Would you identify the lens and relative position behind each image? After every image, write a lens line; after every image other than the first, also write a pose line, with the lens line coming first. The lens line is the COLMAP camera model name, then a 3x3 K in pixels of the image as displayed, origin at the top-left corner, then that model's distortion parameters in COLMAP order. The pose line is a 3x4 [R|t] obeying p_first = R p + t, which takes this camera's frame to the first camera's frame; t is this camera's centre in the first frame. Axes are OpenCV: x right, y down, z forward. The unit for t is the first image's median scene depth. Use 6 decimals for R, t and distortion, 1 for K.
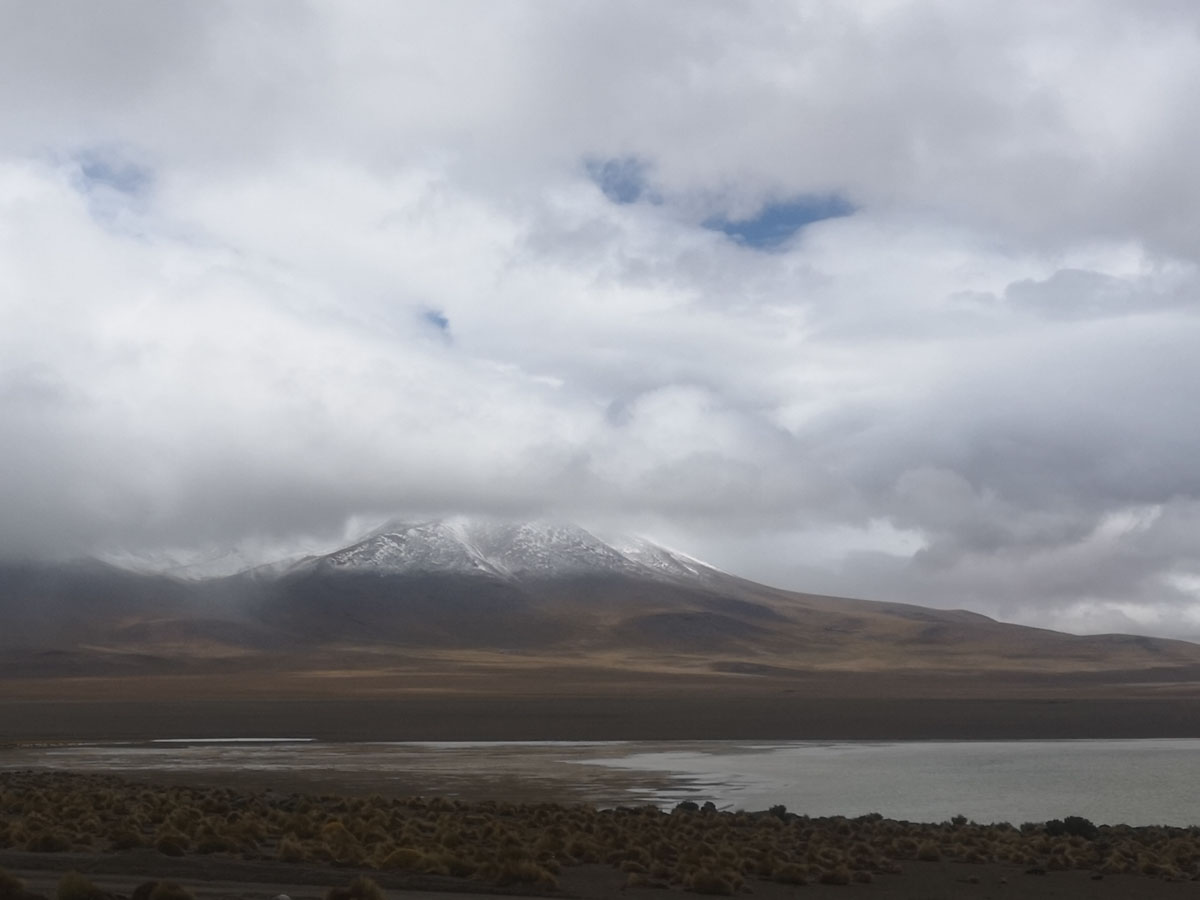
lens RADIAL K [[2304.9, 0, 711.0], [0, 2304.9, 475.3], [0, 0, 1]] dist [0.031120, 0.054824]
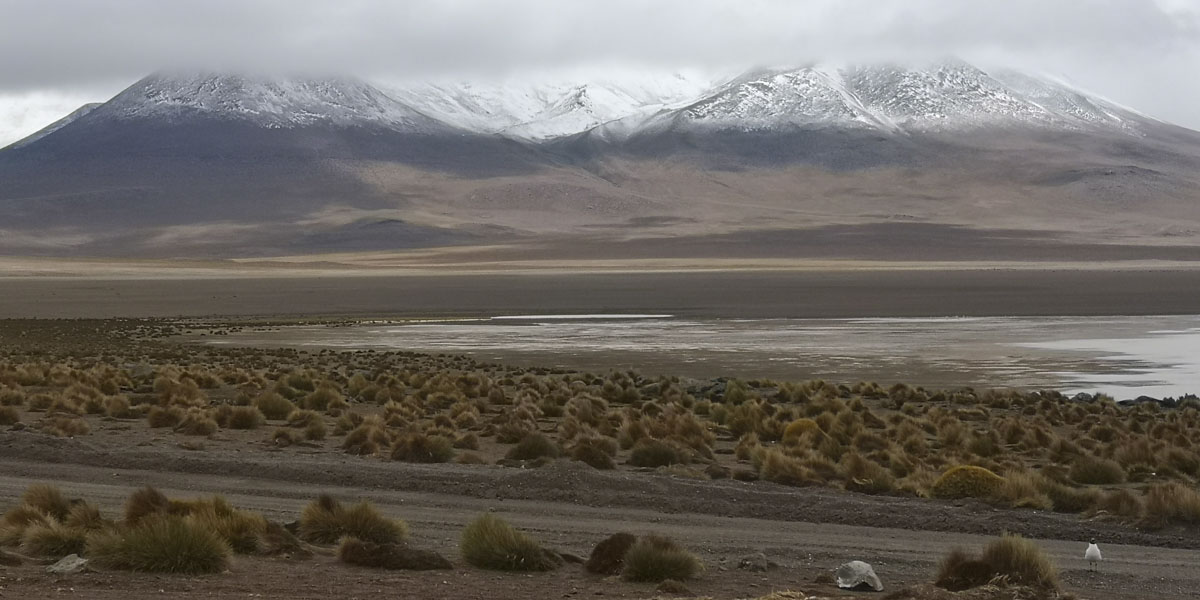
lens RADIAL K [[2209.6, 0, 600.0], [0, 2209.6, 300.0], [0, 0, 1]] dist [0.103311, 0.066073]
pose [[0.984967, -0.004158, -0.172692, -0.095167], [0.021860, 0.994674, 0.100729, 0.039535], [0.171353, -0.102989, 0.979812, 0.291969]]
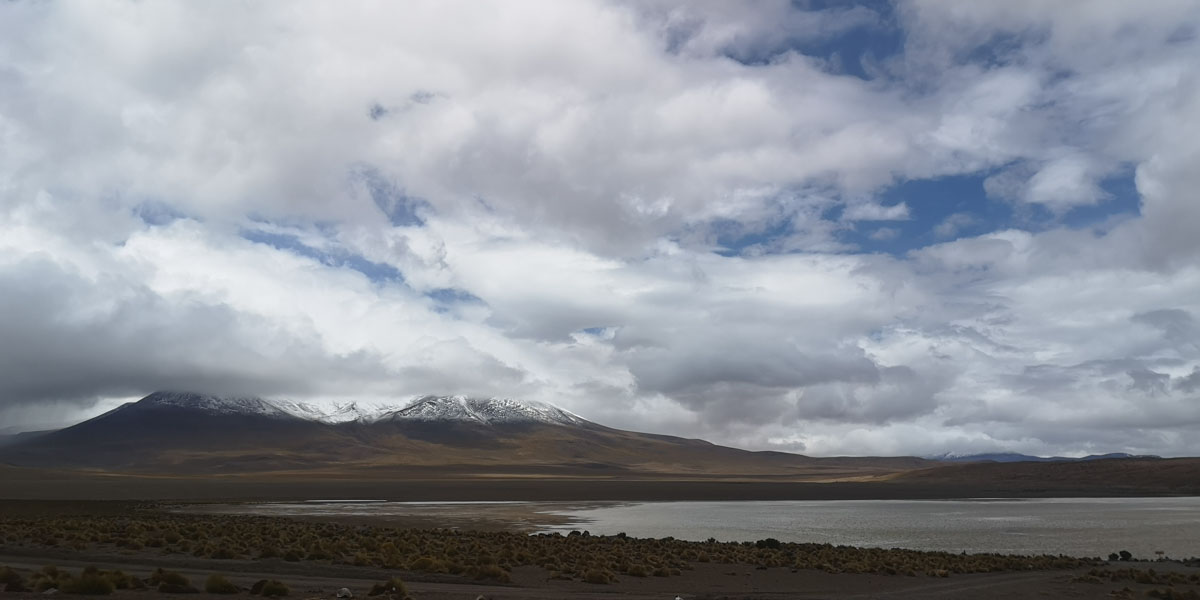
lens RADIAL K [[980.3, 0, 632.2], [0, 980.3, 305.2], [0, 0, 1]] dist [0.029214, -0.076004]
pose [[0.998161, 0.013376, 0.059116, -0.015162], [-0.008296, 0.996315, -0.085364, 0.023867], [-0.060040, 0.084717, 0.994595, 0.167897]]
